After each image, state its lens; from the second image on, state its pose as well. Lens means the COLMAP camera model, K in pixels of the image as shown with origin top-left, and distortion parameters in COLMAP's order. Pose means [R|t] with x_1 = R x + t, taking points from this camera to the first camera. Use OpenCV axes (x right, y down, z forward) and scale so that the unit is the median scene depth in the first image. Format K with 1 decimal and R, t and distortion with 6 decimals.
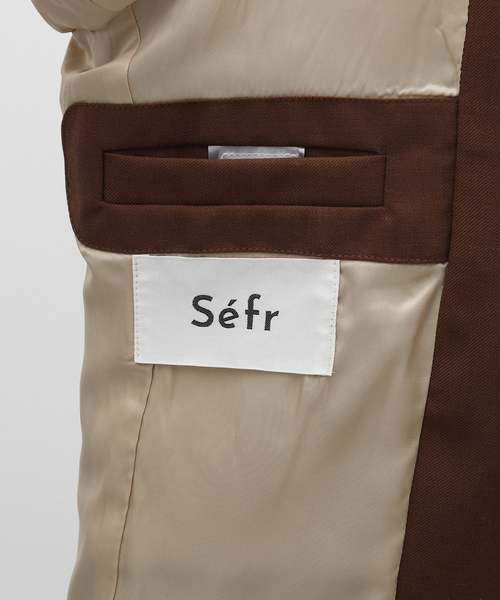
lens RADIAL K [[2081.1, 0, 249.8], [0, 2081.1, 299.8], [0, 0, 1]] dist [0.171237, 0.000000]
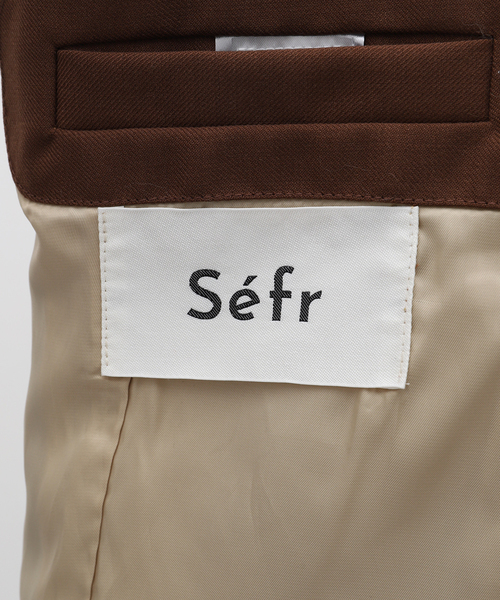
lens RADIAL K [[2081.1, 0, 250.4], [0, 2081.1, 300.3], [0, 0, 1]] dist [0.171237, 0.000000]
pose [[0.999890, 0.008345, -0.012248, -0.000302], [-0.009054, 0.998213, -0.059072, 0.046427], [0.011734, 0.059176, 0.998179, 0.352634]]
